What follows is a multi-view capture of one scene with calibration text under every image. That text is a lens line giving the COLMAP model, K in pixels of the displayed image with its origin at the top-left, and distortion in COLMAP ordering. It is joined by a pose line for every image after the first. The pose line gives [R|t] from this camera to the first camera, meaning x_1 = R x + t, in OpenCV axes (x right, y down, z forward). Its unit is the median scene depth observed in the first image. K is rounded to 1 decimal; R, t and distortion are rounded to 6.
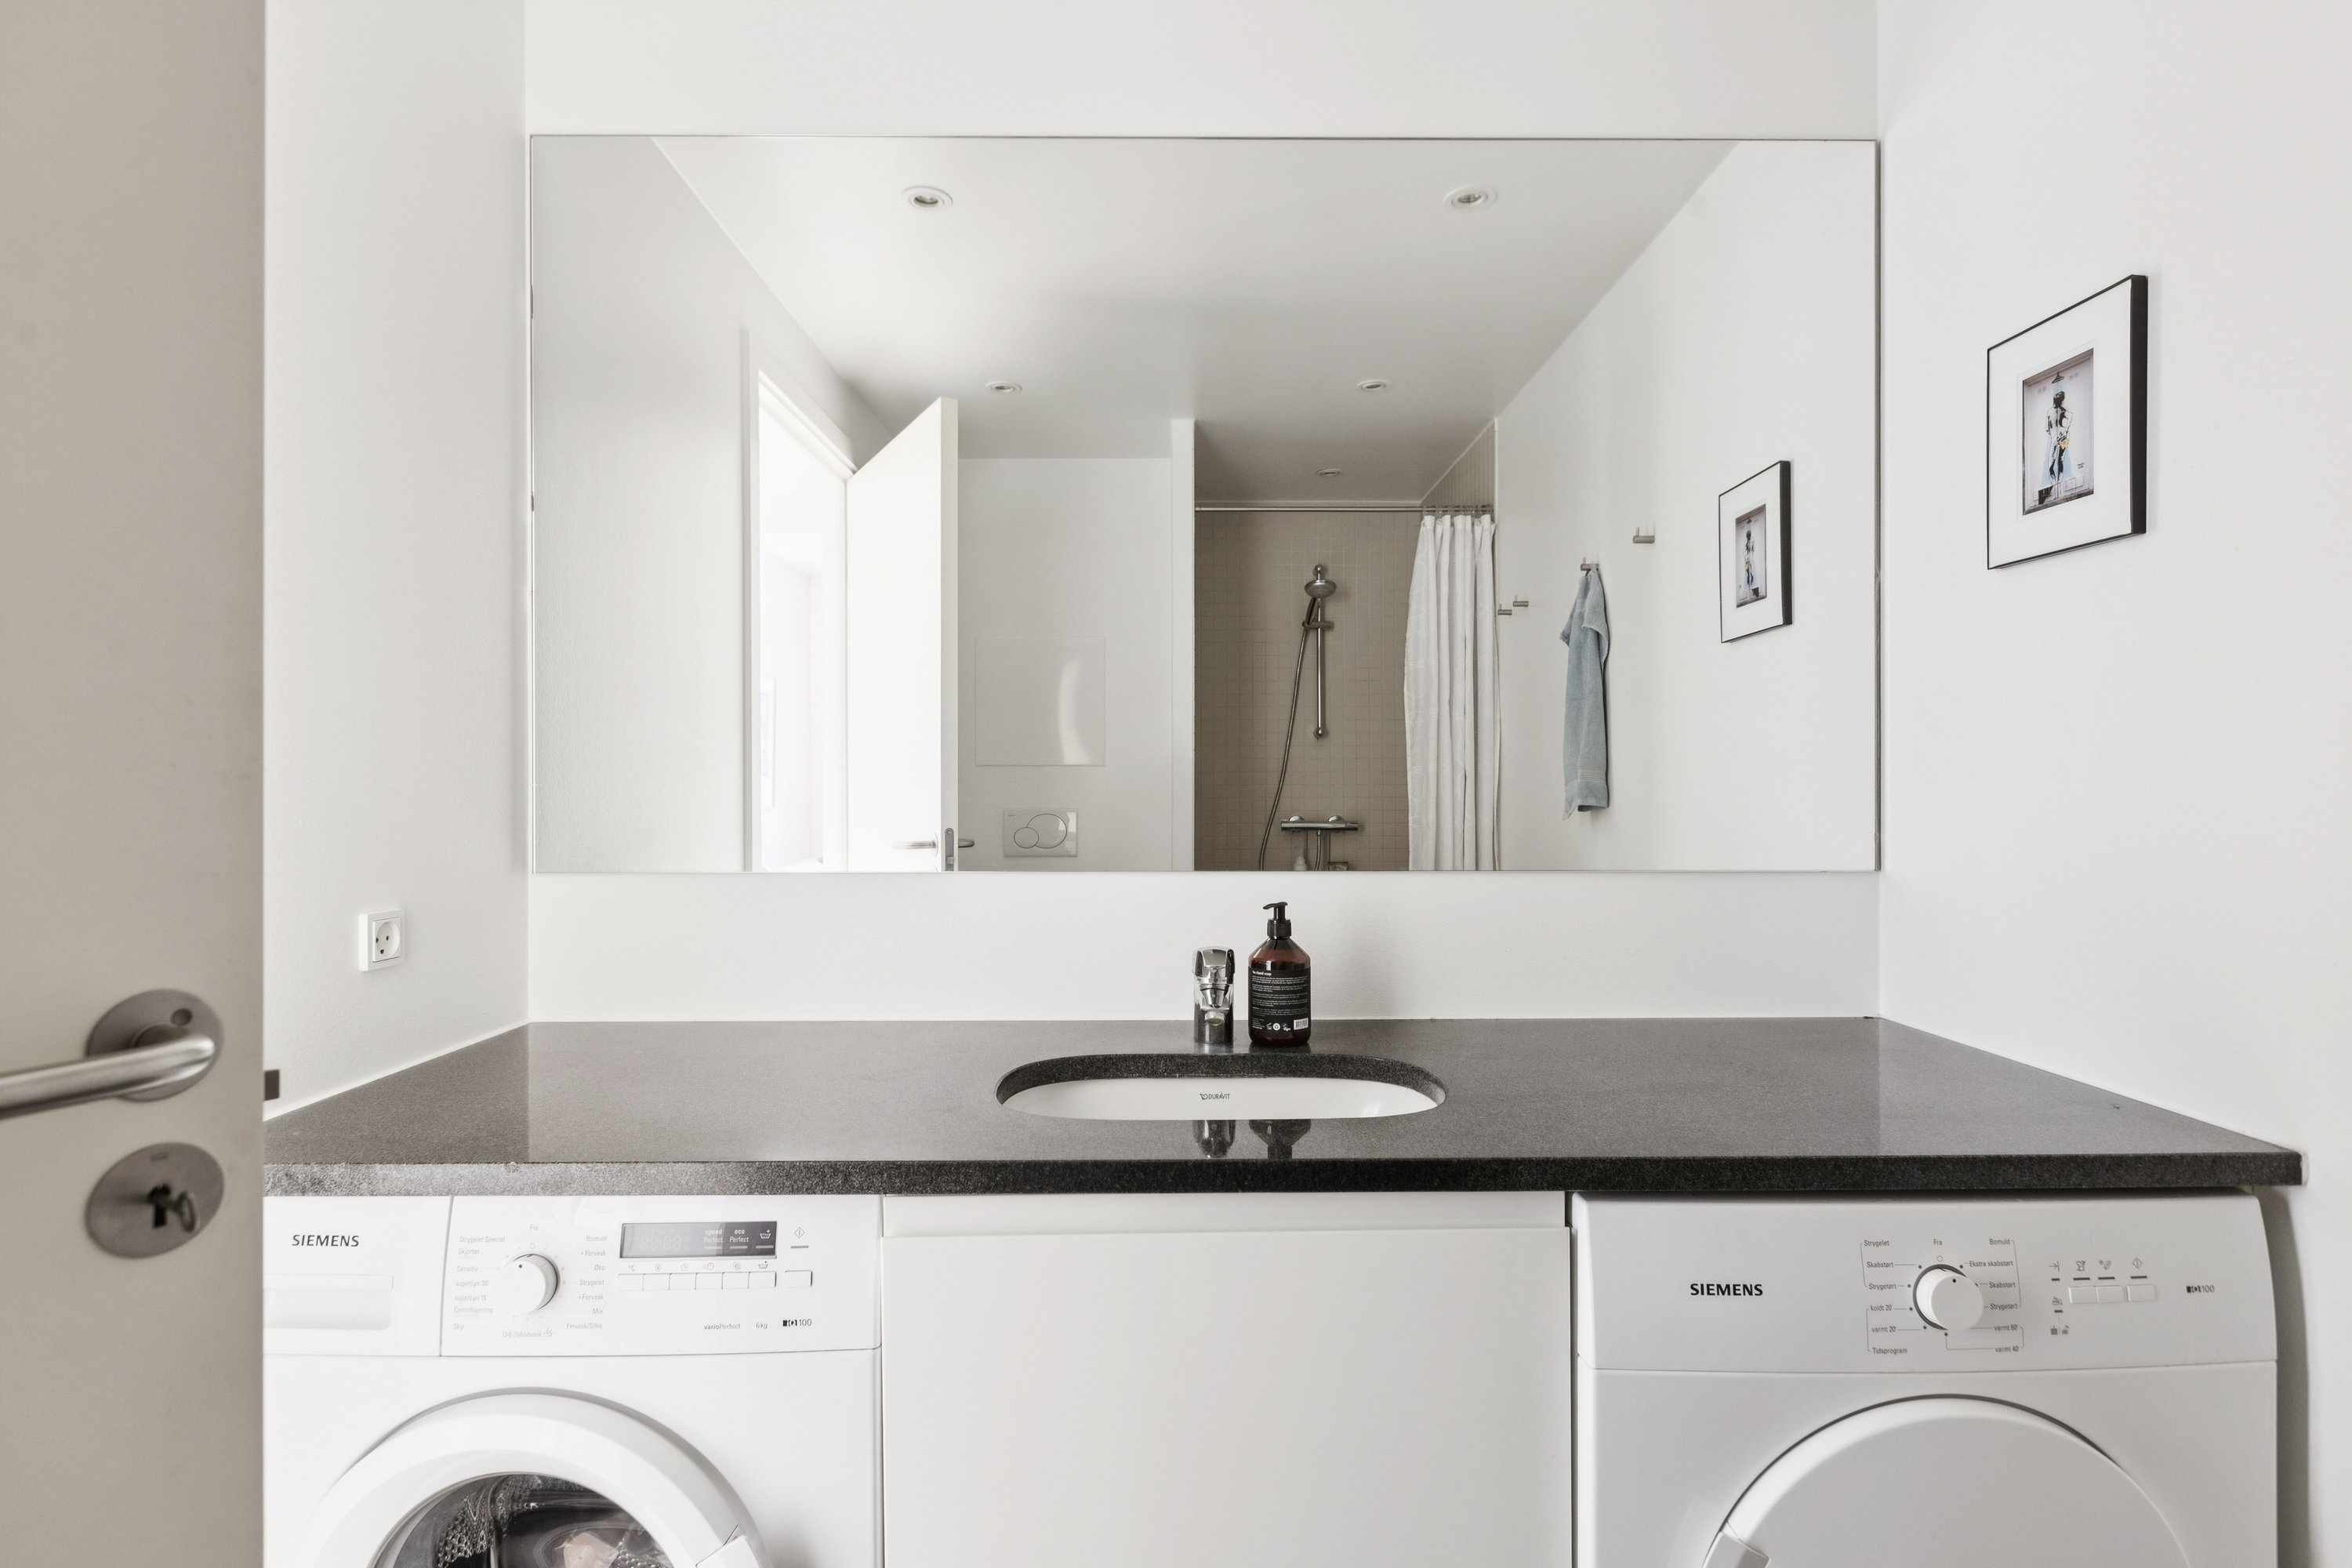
lens RADIAL K [[1171.2, 0, 1175.8], [0, 1171.2, 793.9], [0, 0, 1]] dist [0.000094, 0.000054]
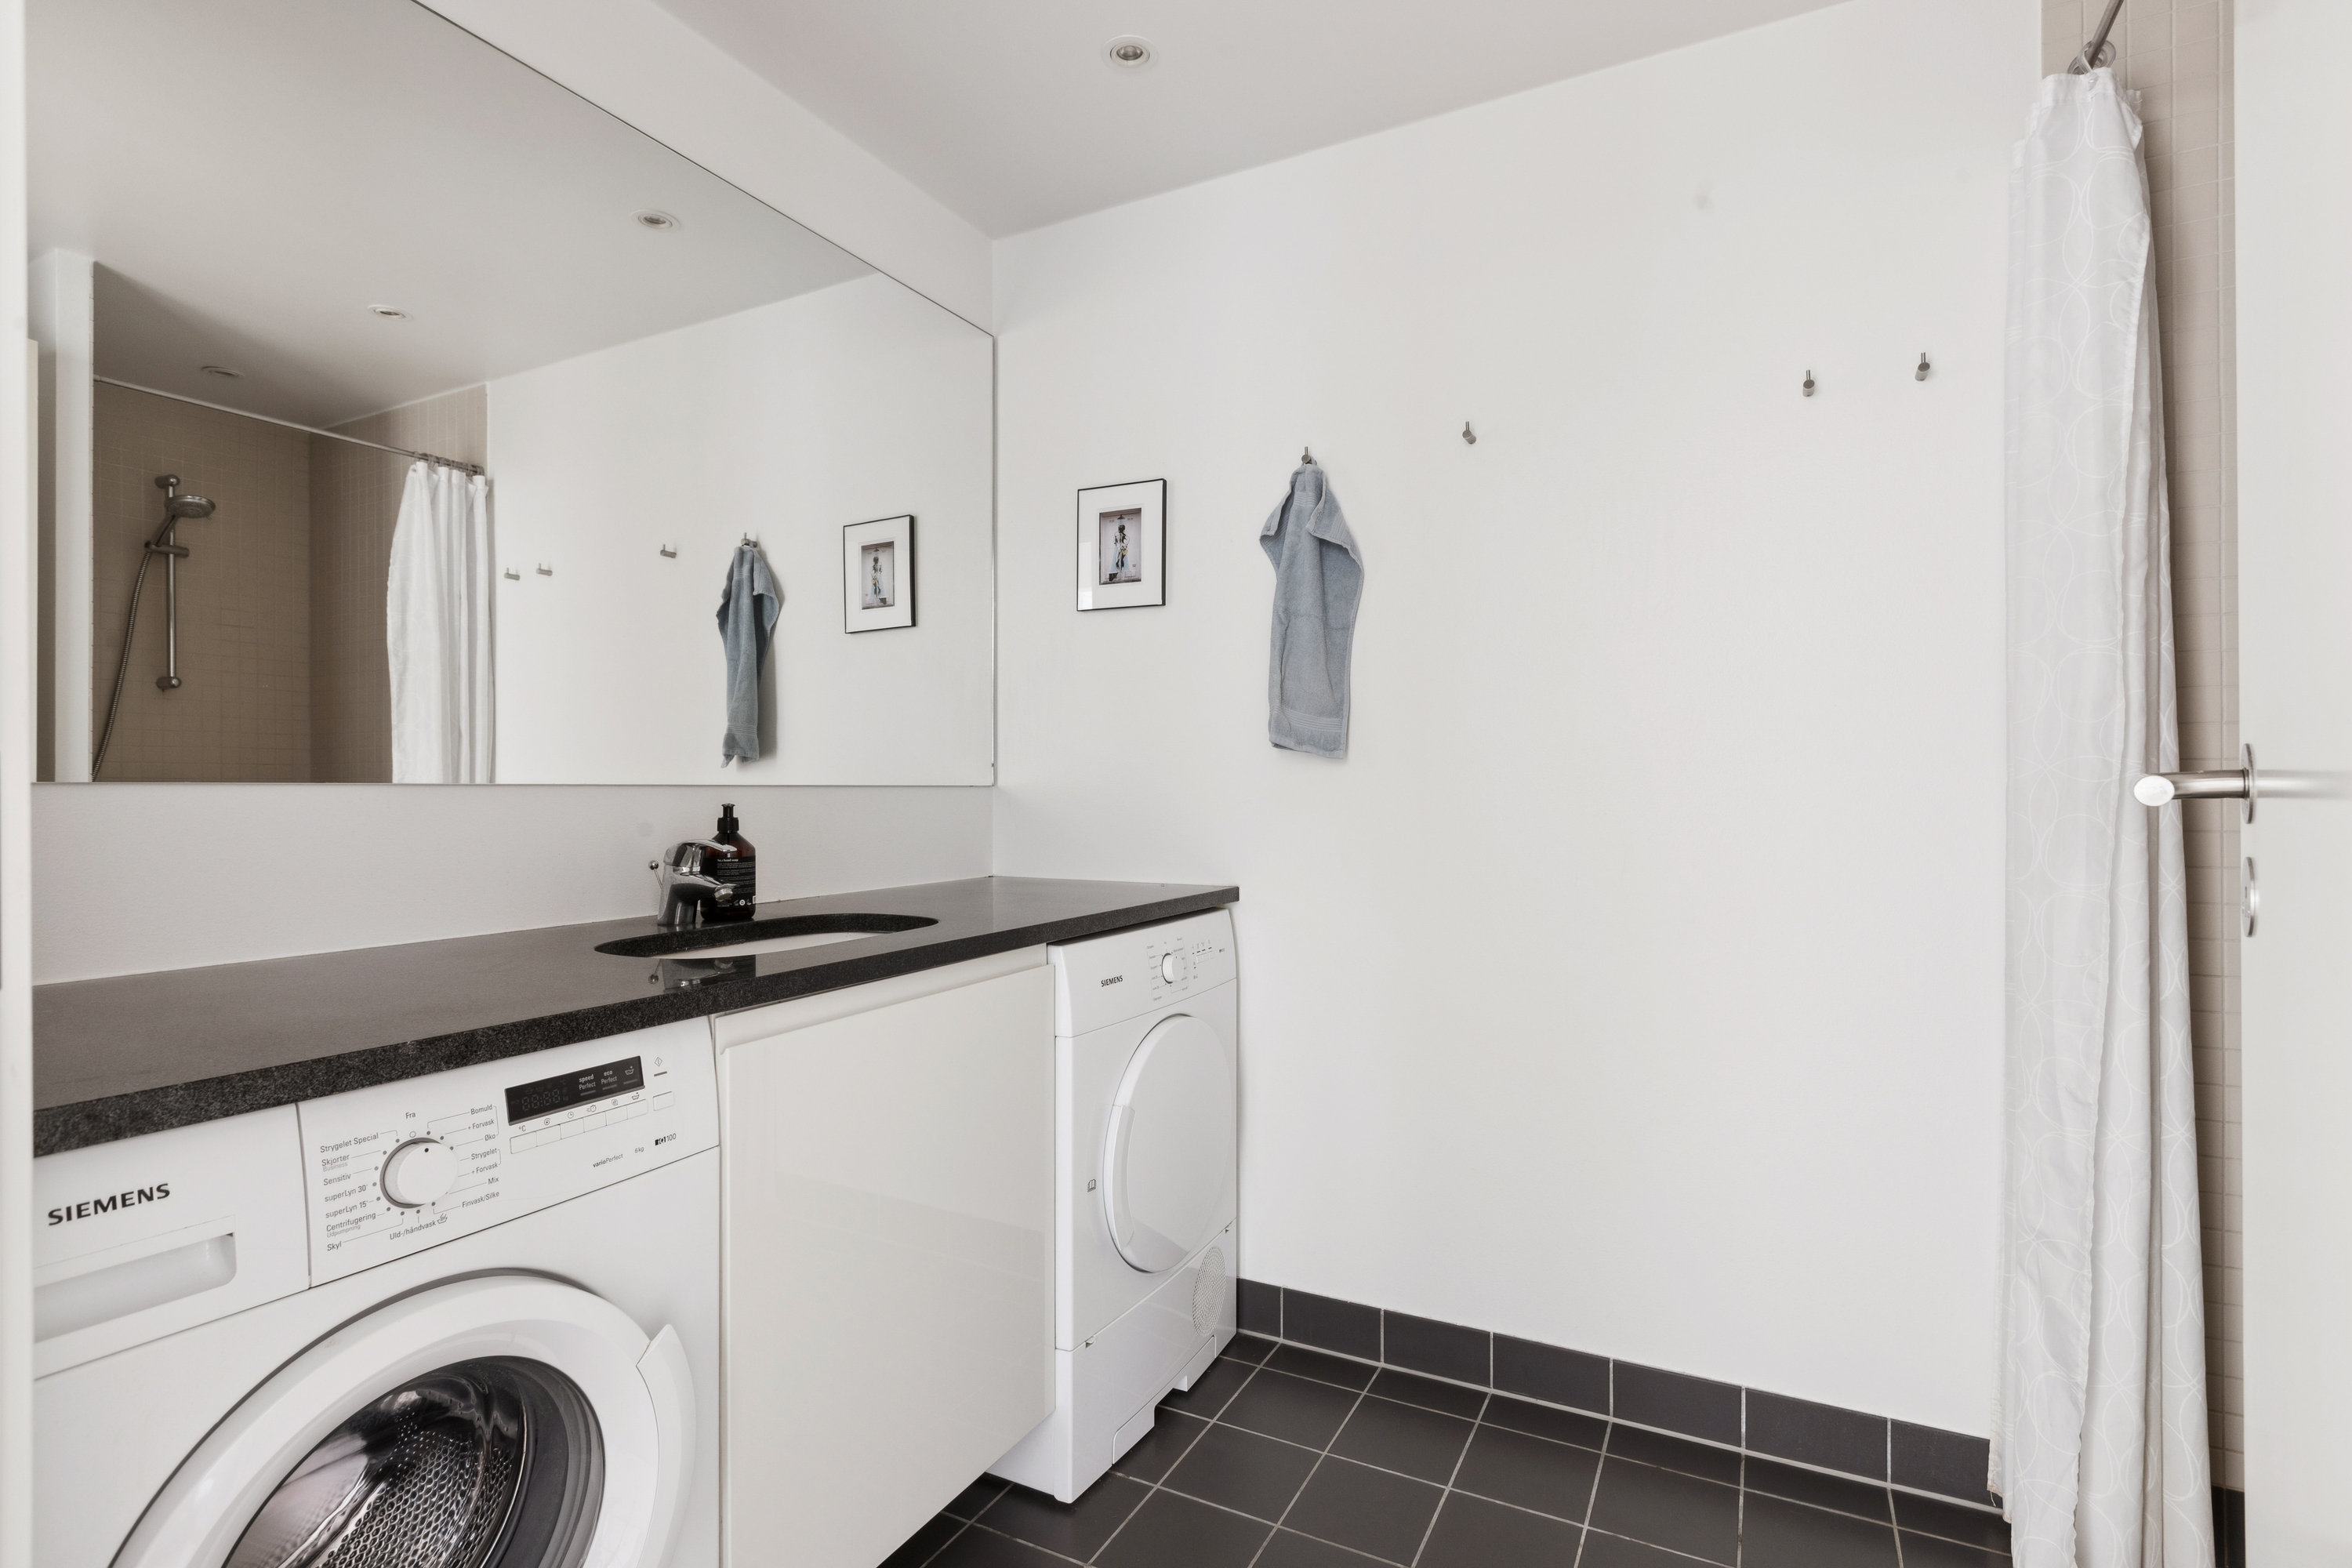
lens RADIAL K [[1122.2, 0, 1200.4], [0, 1122.2, 787.7], [0, 0, 1]] dist [-0.000073, -0.000638]
pose [[0.463527, 0.000121, 0.886083, -0.805715], [0.005636, 0.999979, -0.003085, 0.093164], [-0.886065, 0.006424, 0.463517, 0.034163]]
